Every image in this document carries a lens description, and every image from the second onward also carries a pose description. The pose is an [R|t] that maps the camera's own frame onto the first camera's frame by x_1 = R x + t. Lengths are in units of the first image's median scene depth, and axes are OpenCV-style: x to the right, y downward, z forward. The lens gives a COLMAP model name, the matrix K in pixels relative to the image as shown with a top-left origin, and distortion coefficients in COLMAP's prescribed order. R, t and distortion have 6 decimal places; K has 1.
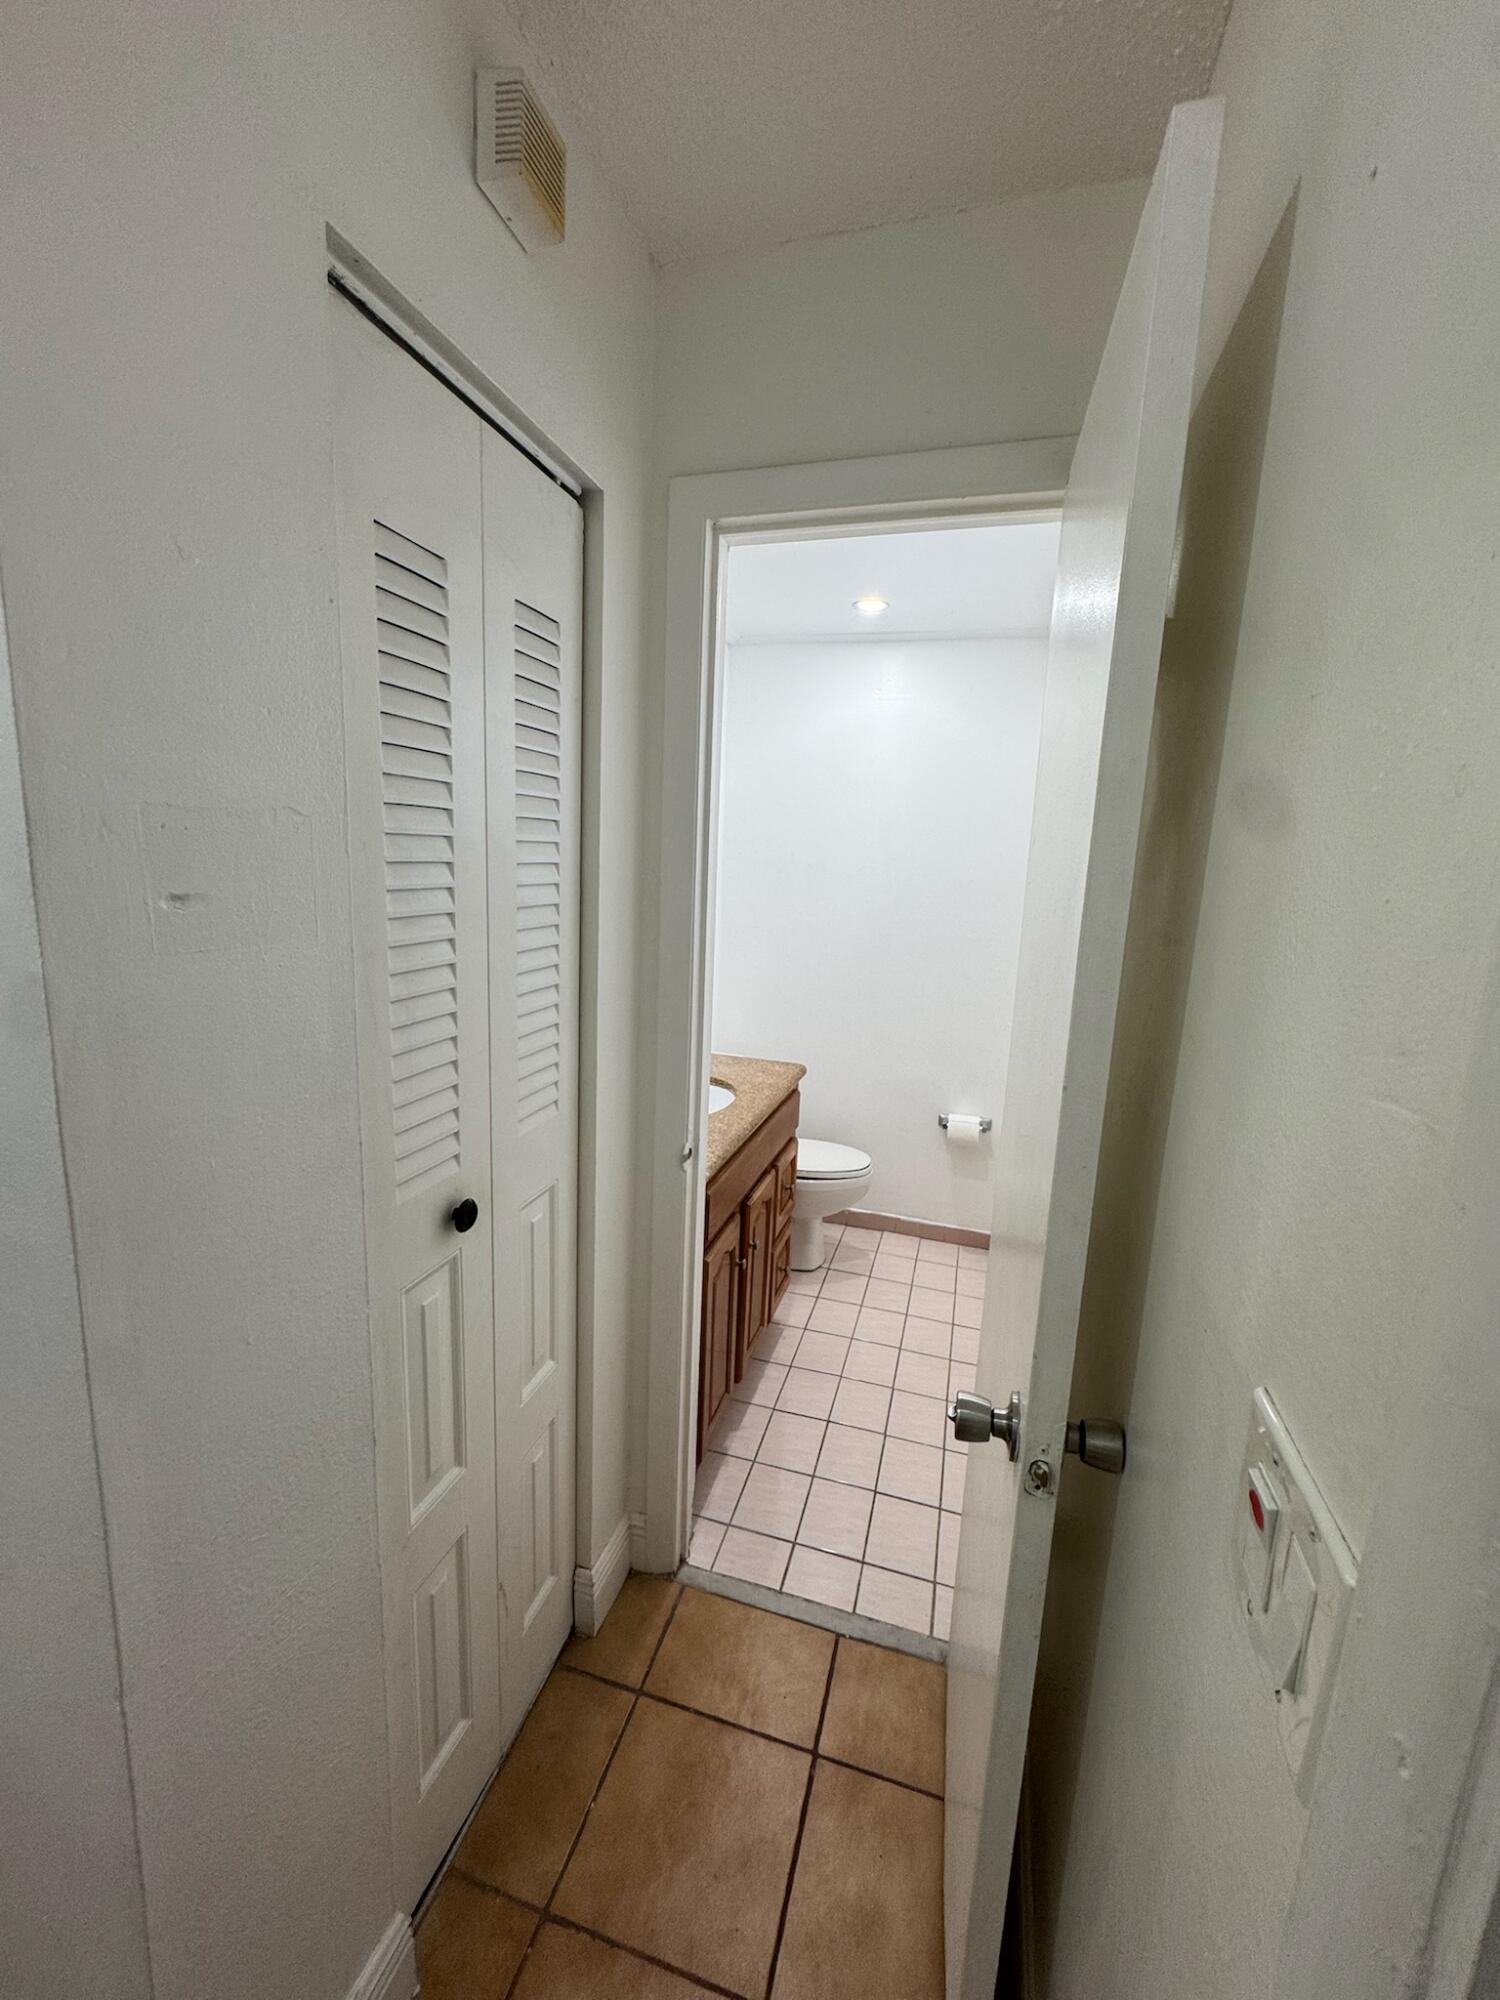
lens RADIAL K [[800.7, 0, 753.3], [0, 800.7, 999.6], [0, 0, 1]] dist [-0.002268, -0.000268]
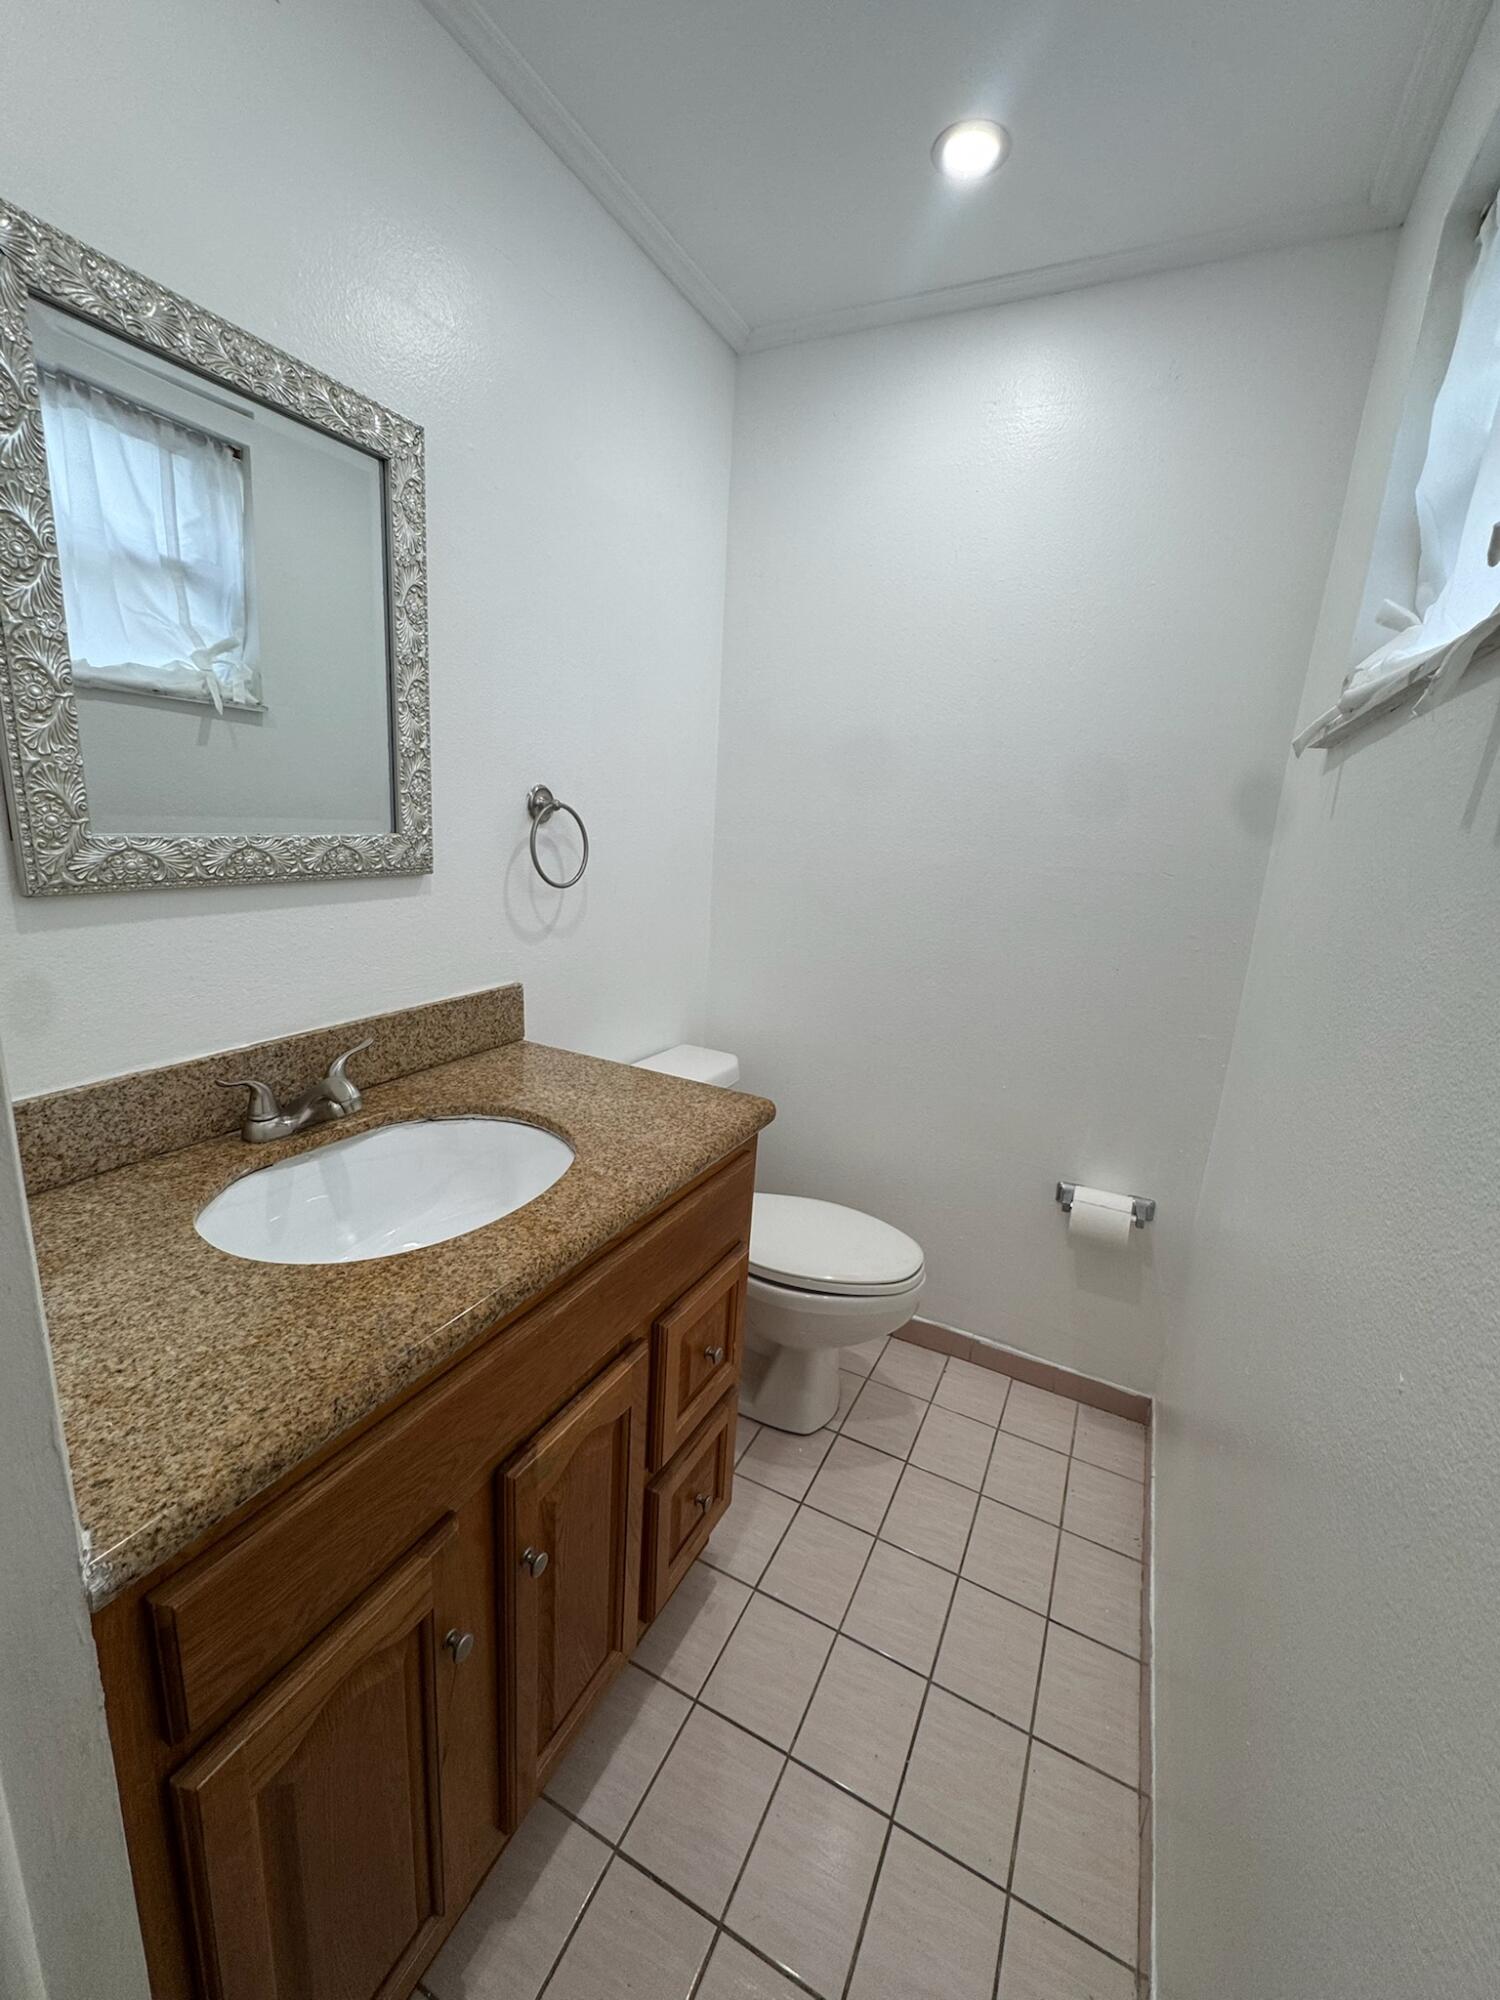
lens RADIAL K [[800.7, 0, 753.3], [0, 800.7, 999.6], [0, 0, 1]] dist [-0.002268, -0.000268]
pose [[0.983913, 0.057371, -0.169185, 0.110212], [-0.048388, 0.997215, 0.056752, -0.008096], [0.171970, -0.047652, 0.983949, 0.416776]]
